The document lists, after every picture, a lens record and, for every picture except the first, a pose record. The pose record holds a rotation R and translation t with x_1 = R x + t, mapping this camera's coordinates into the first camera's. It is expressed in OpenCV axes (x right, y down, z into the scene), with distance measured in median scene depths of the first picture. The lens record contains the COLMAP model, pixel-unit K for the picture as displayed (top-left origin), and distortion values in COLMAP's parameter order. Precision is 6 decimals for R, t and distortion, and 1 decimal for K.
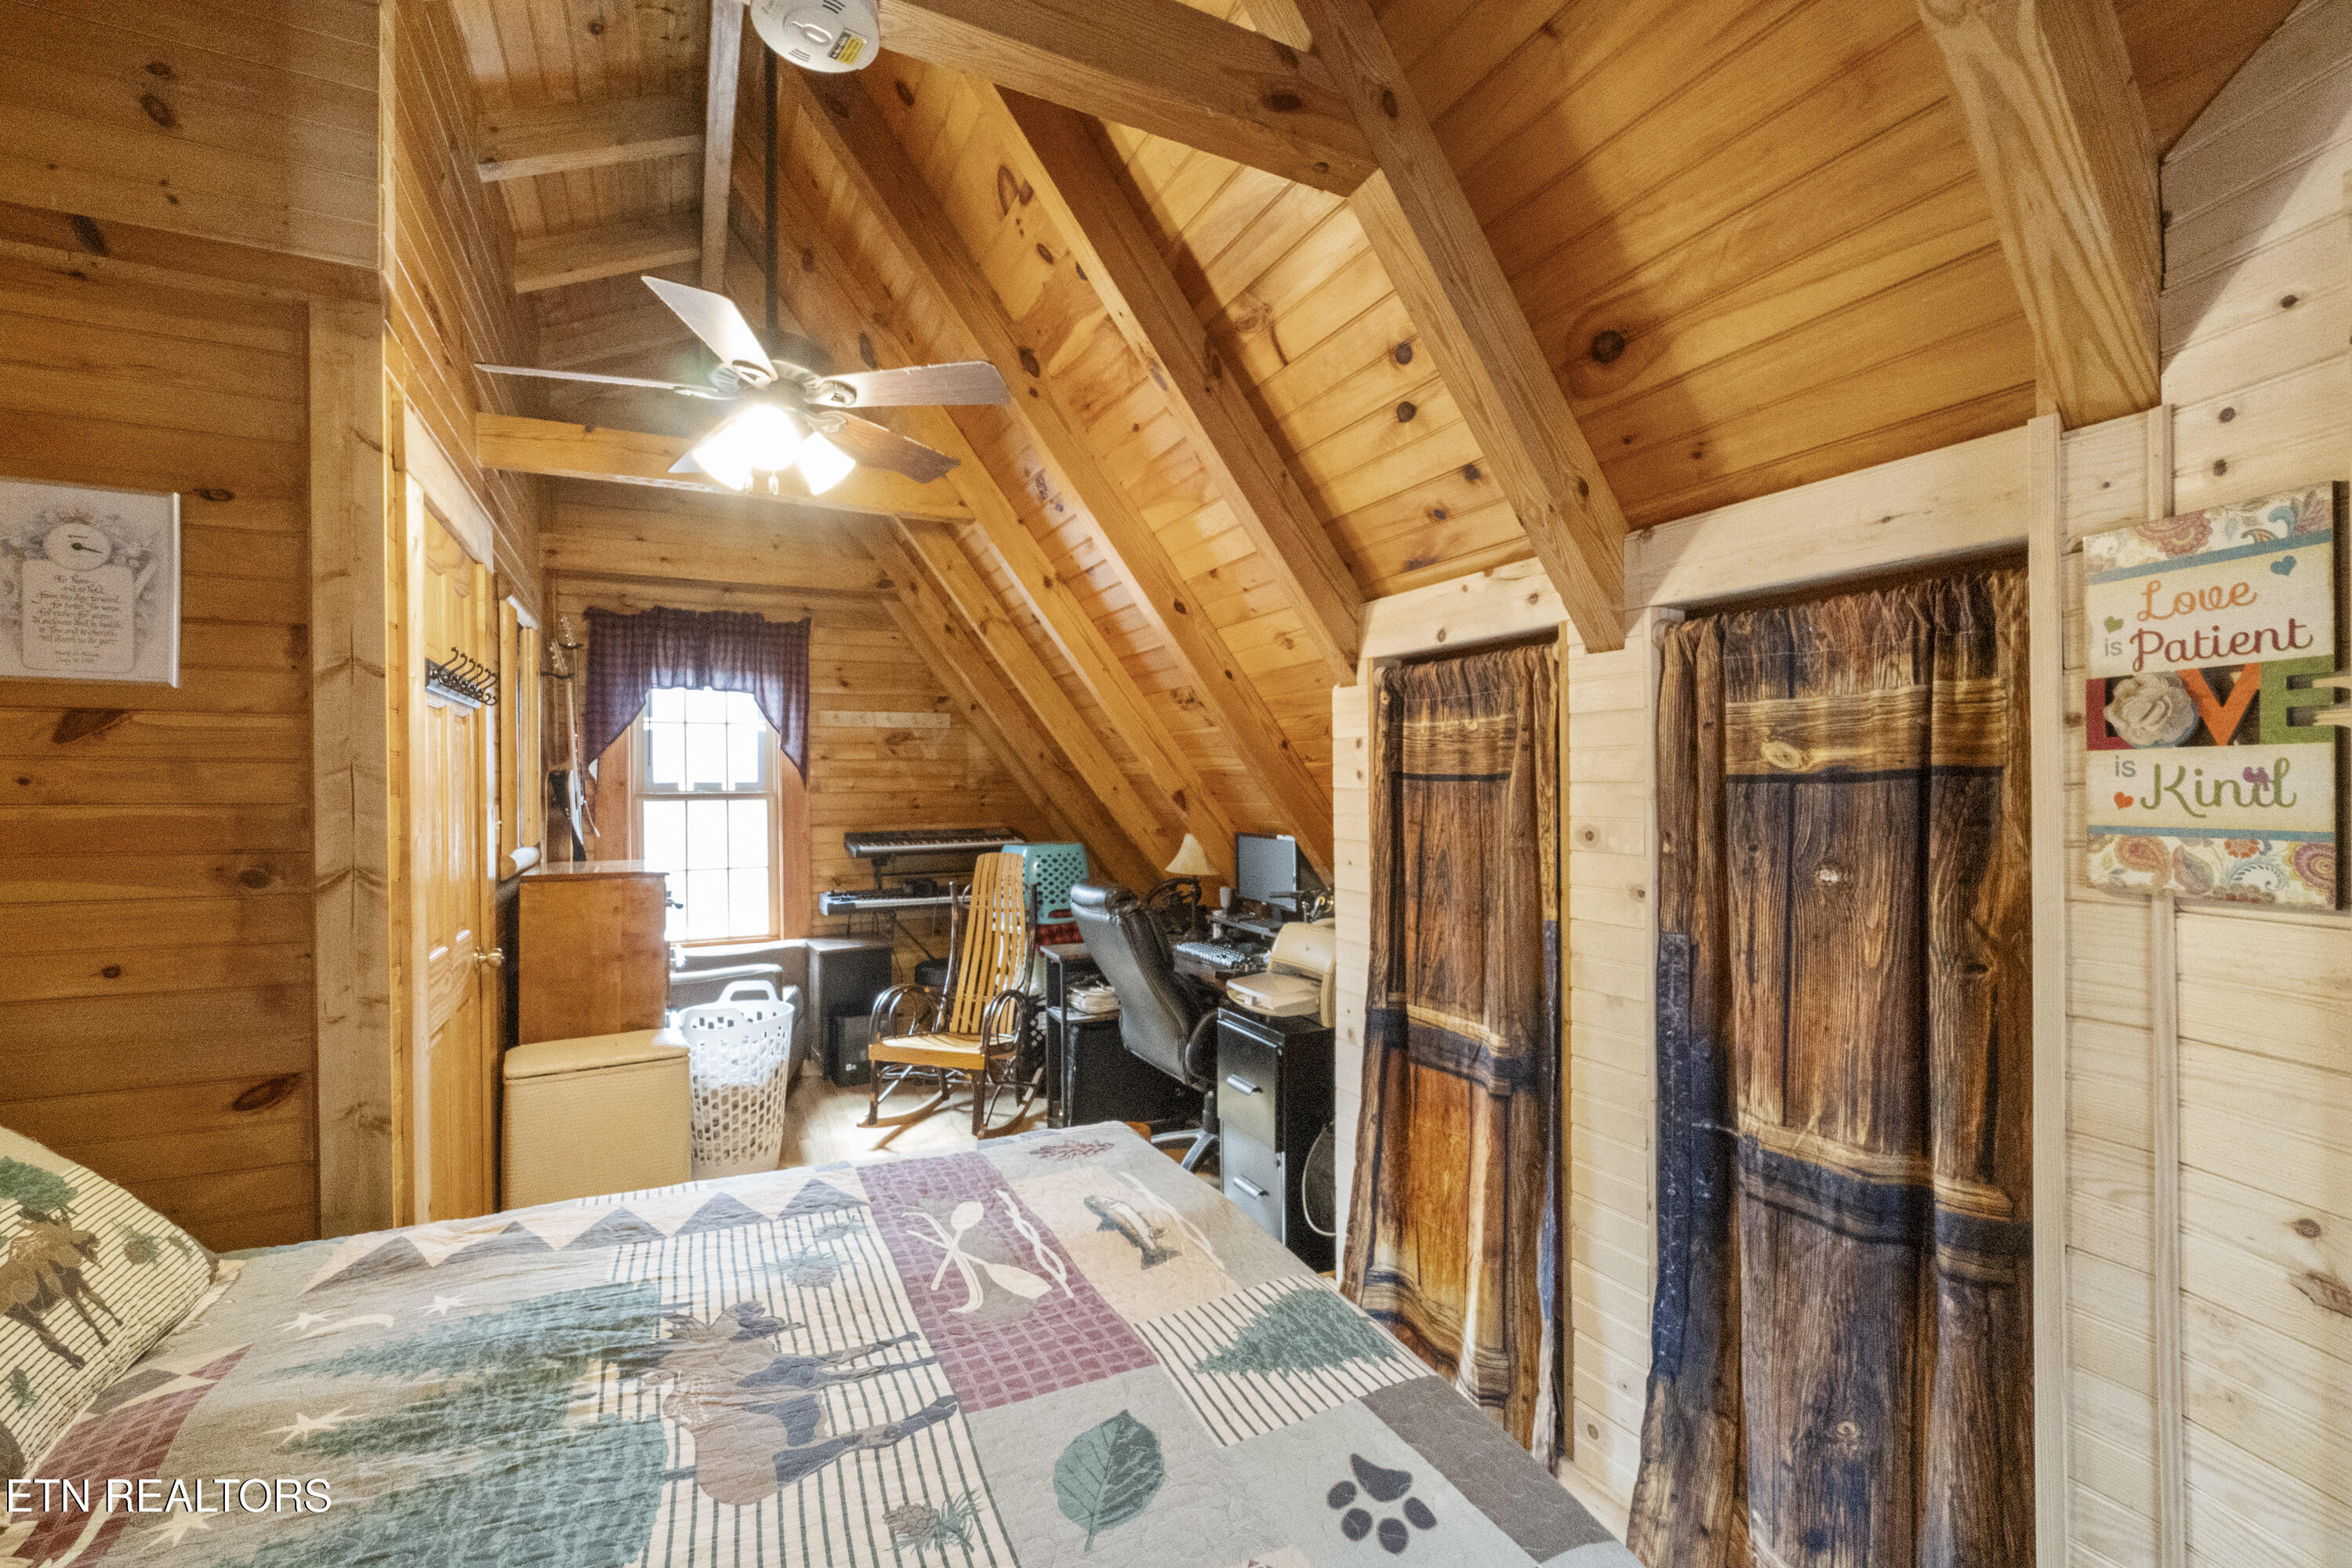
lens RADIAL K [[1020.3, 0, 1181.6], [0, 1020.3, 799.3], [0, 0, 1]] dist [-0.002707, 0.000362]
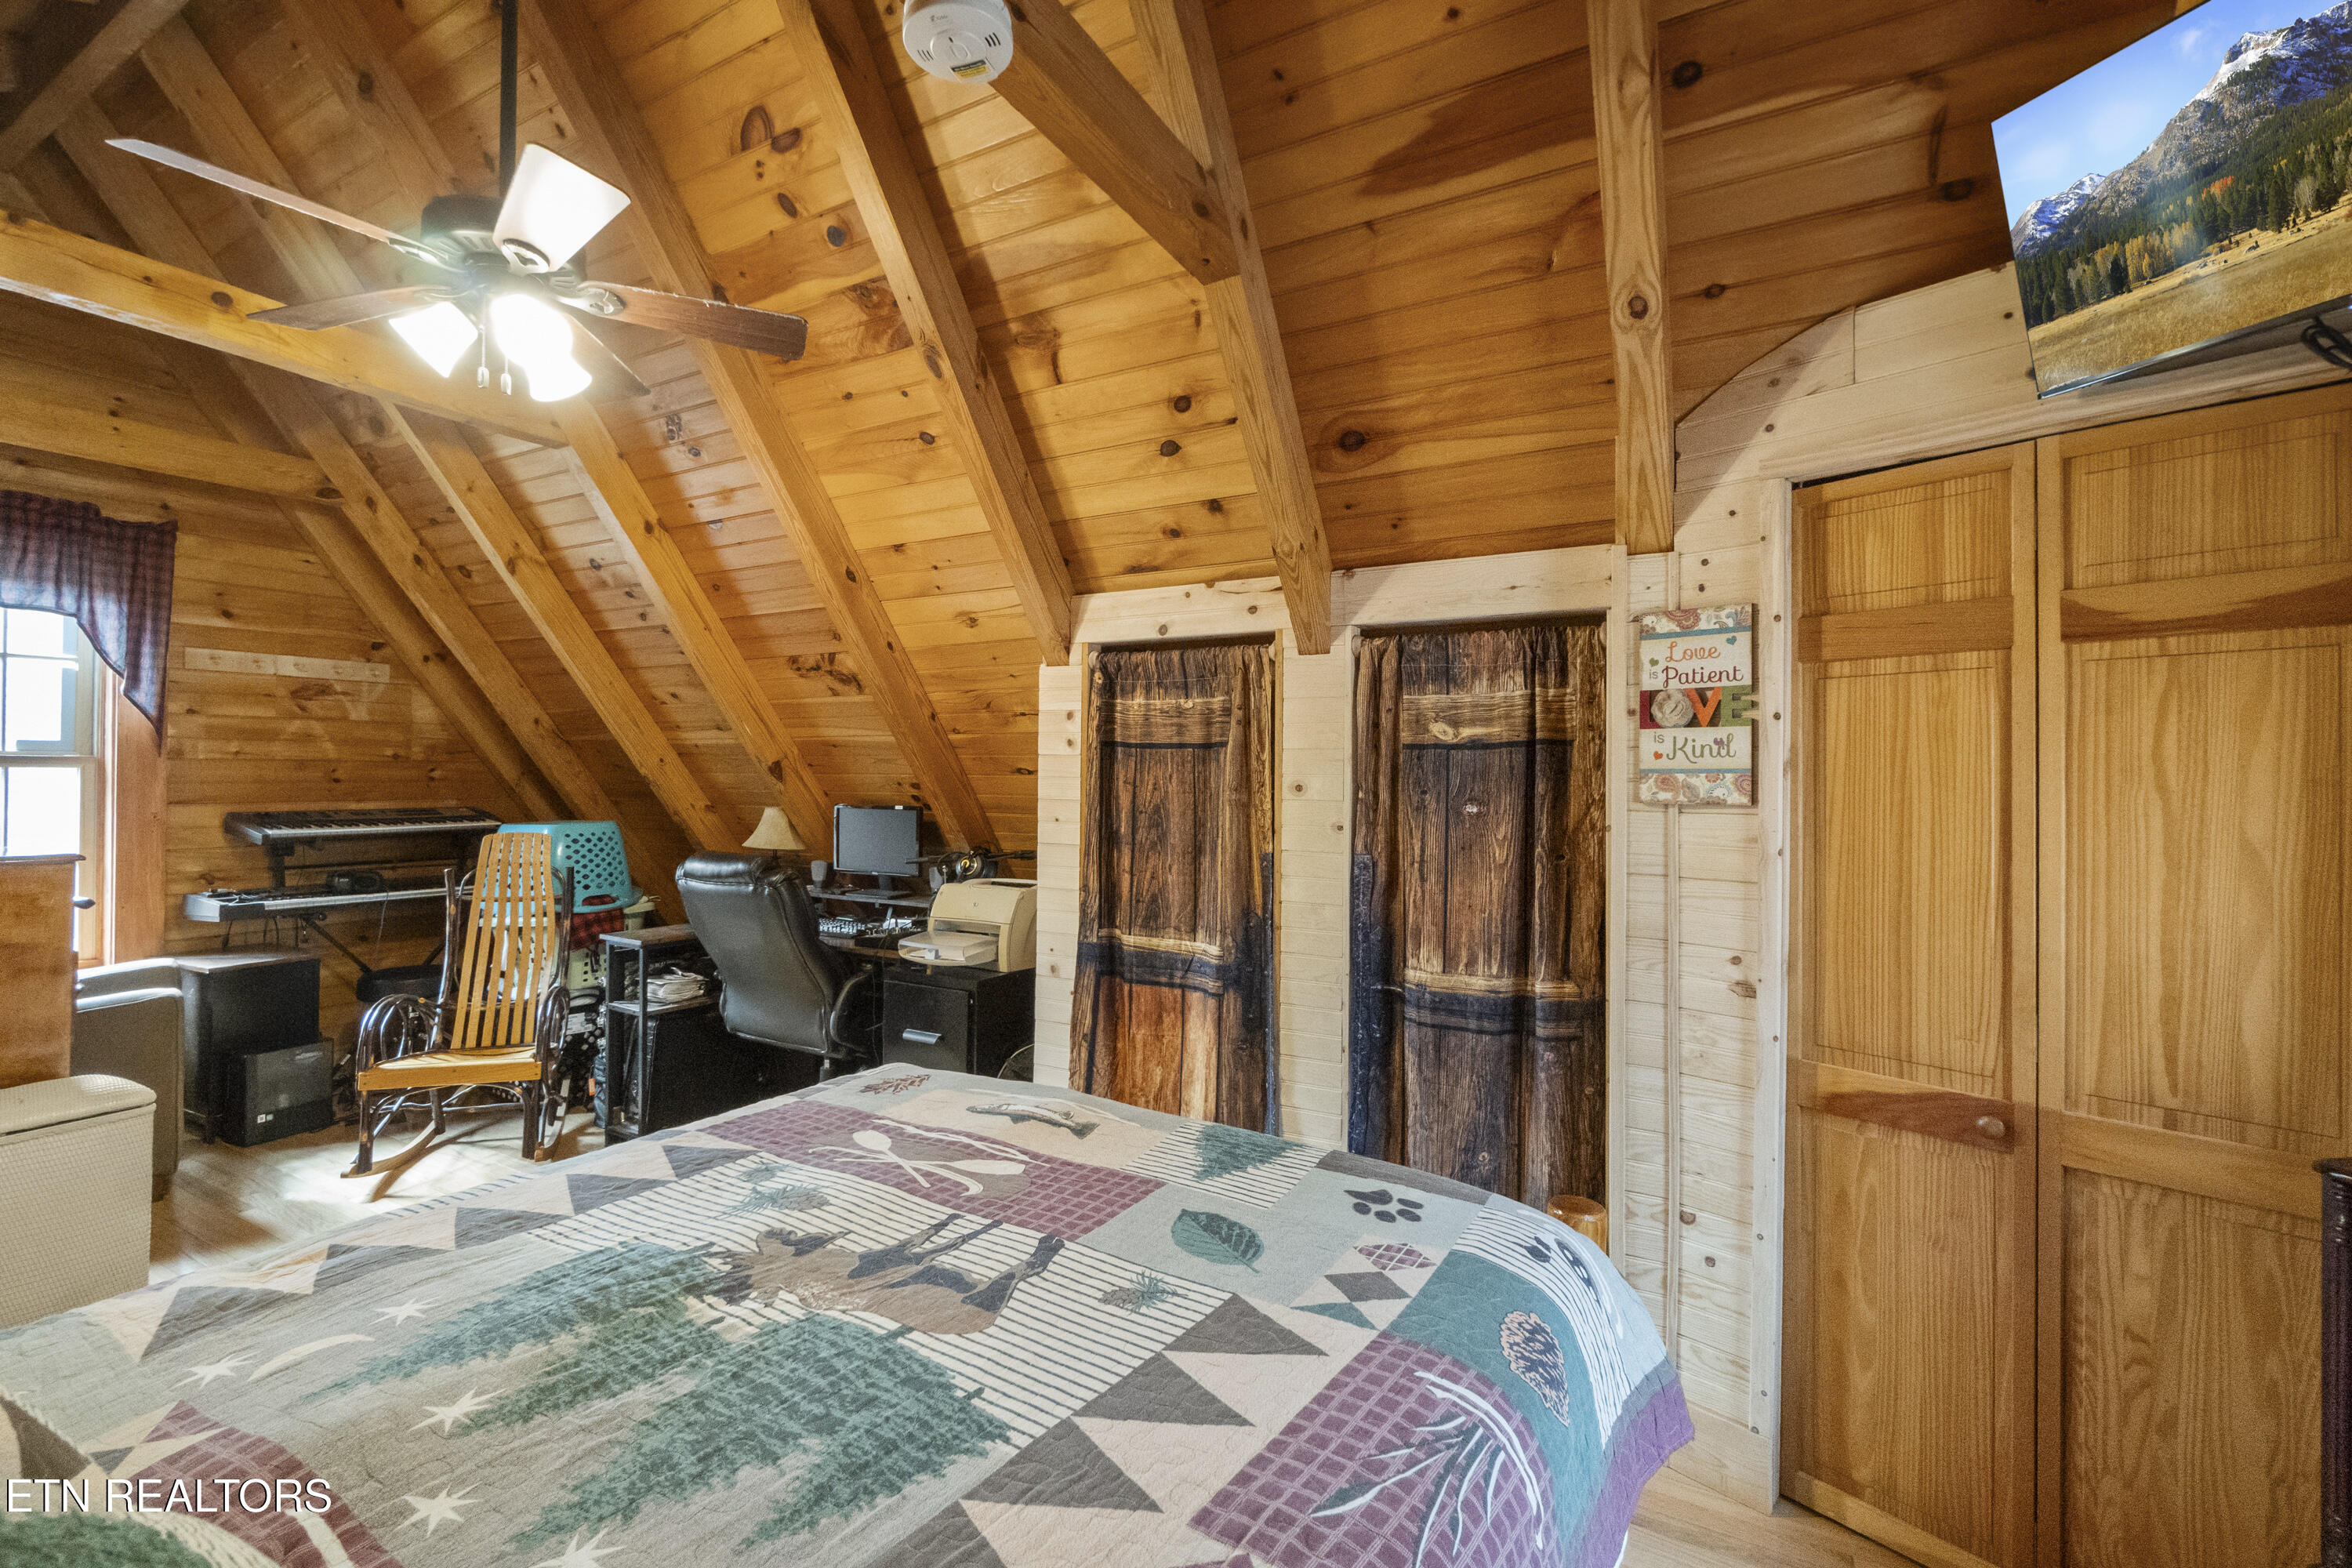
lens RADIAL K [[1042.7, 0, 1170.0], [0, 1042.7, 790.8], [0, 0, 1]] dist [-0.002345, -0.000408]
pose [[0.830488, 0.007435, 0.556986, -0.576403], [-0.006044, 0.999972, -0.004336, 0.051240], [-0.557003, 0.000234, 0.830510, -0.066982]]
